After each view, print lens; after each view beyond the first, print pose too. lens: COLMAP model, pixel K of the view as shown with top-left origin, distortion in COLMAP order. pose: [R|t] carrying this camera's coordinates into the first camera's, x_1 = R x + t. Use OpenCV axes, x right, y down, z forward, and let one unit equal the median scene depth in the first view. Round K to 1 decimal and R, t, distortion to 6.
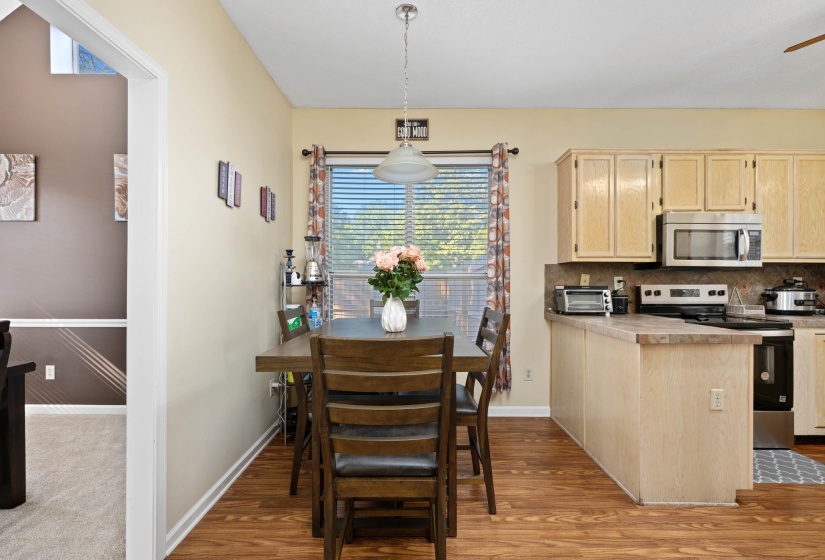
lens RADIAL K [[372.8, 0, 411.9], [0, 372.8, 282.4], [0, 0, 1]] dist [-0.000673, -0.000065]
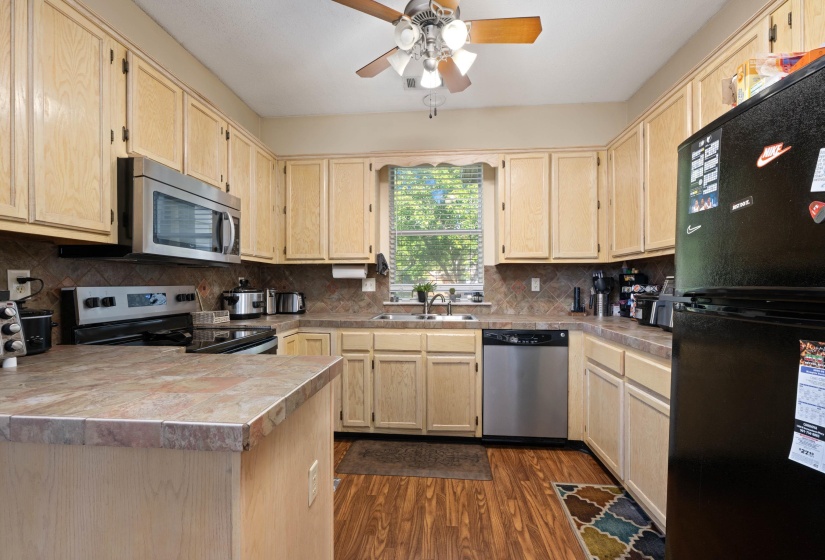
lens RADIAL K [[362.5, 0, 411.6], [0, 362.5, 284.4], [0, 0, 1]] dist [0.003041, -0.000038]
pose [[0.089135, -0.003147, 0.996015, 0.169796], [-0.000967, 0.999994, 0.003246, 0.000620], [-0.996019, -0.001252, 0.089131, 0.519501]]
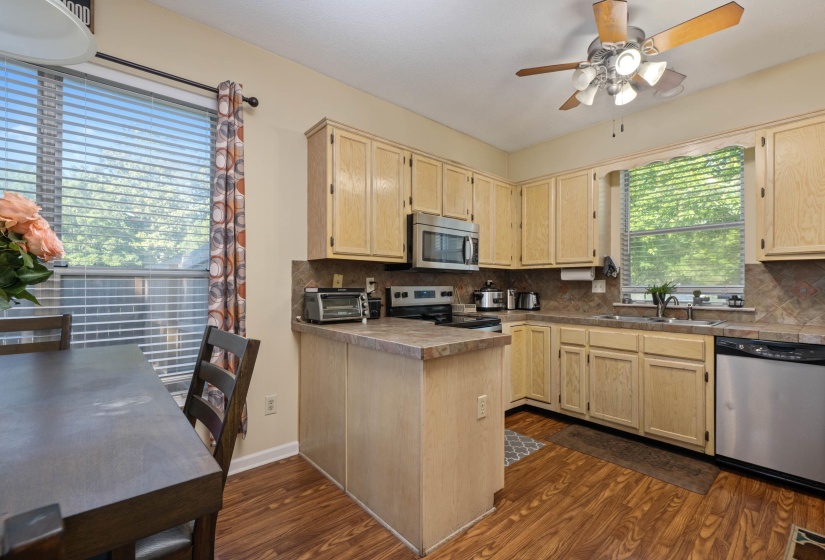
lens RADIAL K [[362.0, 0, 413.6], [0, 362.0, 285.3], [0, 0, 1]] dist [-0.001599, -0.000186]
pose [[0.750512, 0.000224, 0.660856, 0.049143], [-0.002685, 0.999993, 0.002711, 0.000568], [-0.660851, -0.003809, 0.750507, 0.277895]]
